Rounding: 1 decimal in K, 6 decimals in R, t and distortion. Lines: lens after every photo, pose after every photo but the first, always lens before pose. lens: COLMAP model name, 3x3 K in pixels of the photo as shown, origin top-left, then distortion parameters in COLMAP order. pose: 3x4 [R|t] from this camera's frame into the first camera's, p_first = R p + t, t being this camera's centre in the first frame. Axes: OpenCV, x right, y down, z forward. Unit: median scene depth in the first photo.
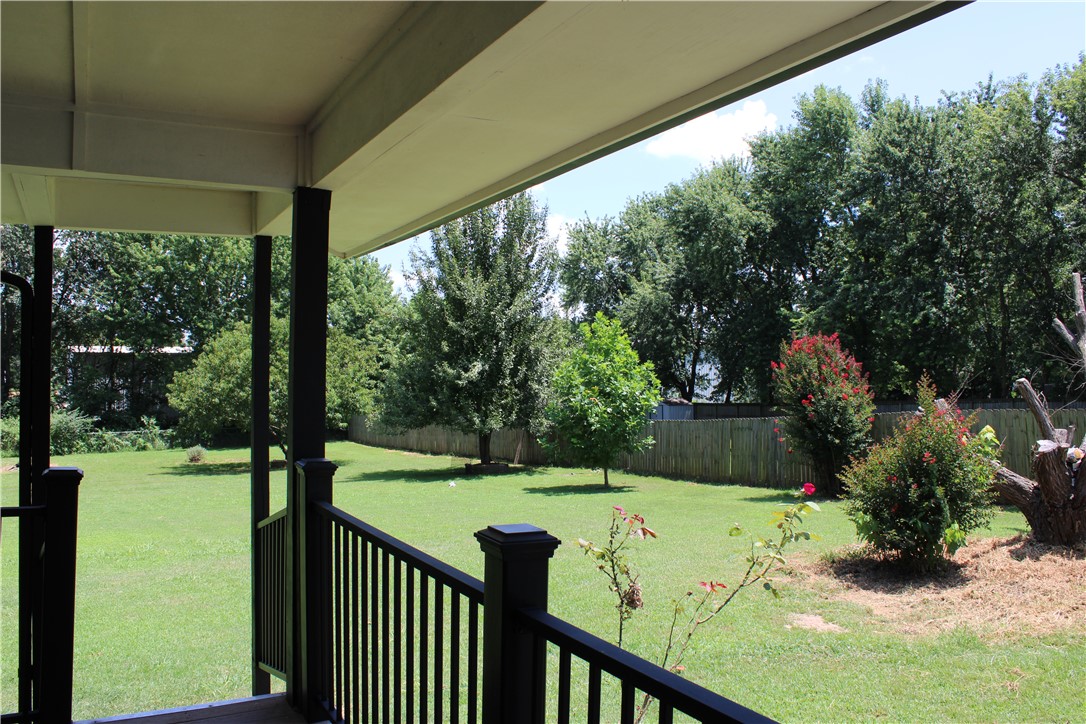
lens RADIAL K [[911.1, 0, 535.3], [0, 911.1, 358.5], [0, 0, 1]] dist [-0.169786, 0.155117]
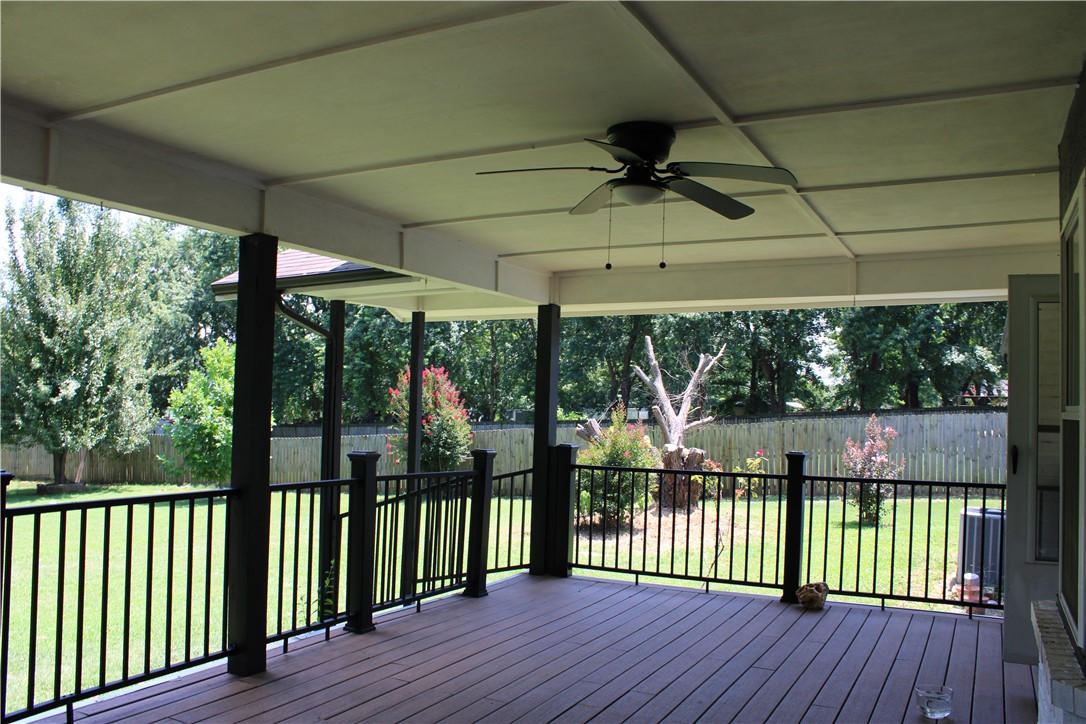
lens RADIAL K [[911.1, 0, 535.3], [0, 911.1, 358.5], [0, 0, 1]] dist [-0.169786, 0.155117]
pose [[0.824512, 0.039699, 0.564450, -0.116066], [-0.025579, 0.999131, -0.032907, -0.000639], [-0.565266, 0.012695, 0.824811, -0.049465]]
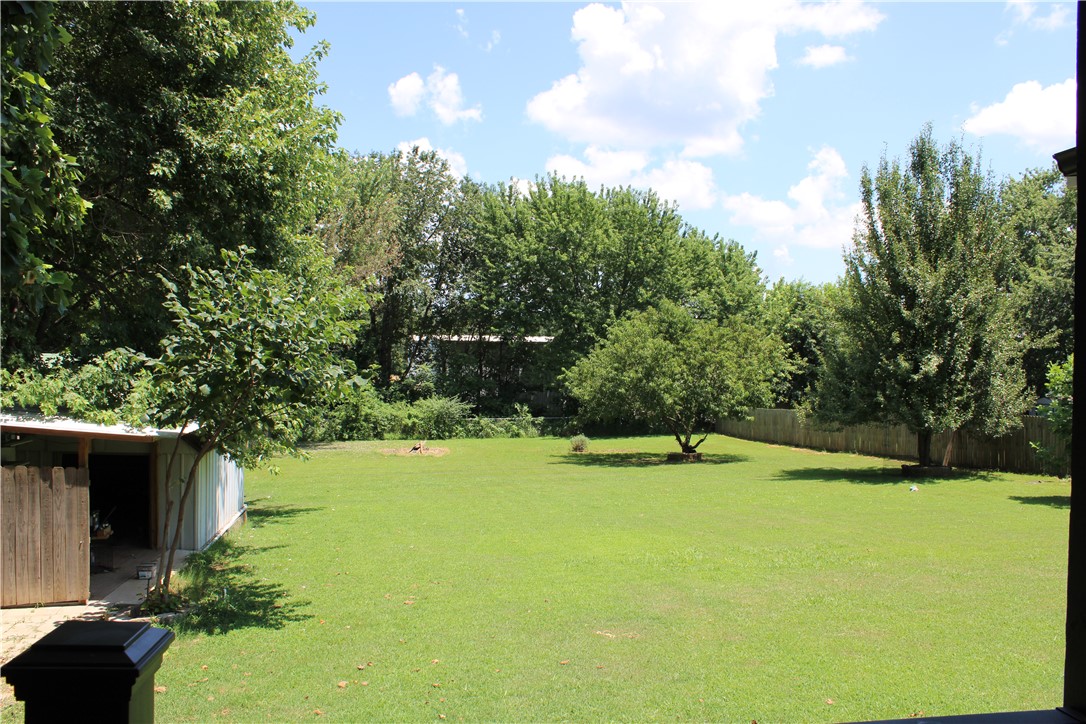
lens RADIAL K [[911.1, 0, 535.3], [0, 911.1, 358.5], [0, 0, 1]] dist [-0.169786, 0.155117]
pose [[0.946581, 0.012844, -0.322211, -0.095352], [-0.009365, 0.999880, 0.012343, 0.000153], [0.322331, -0.008666, 0.946588, 0.018352]]
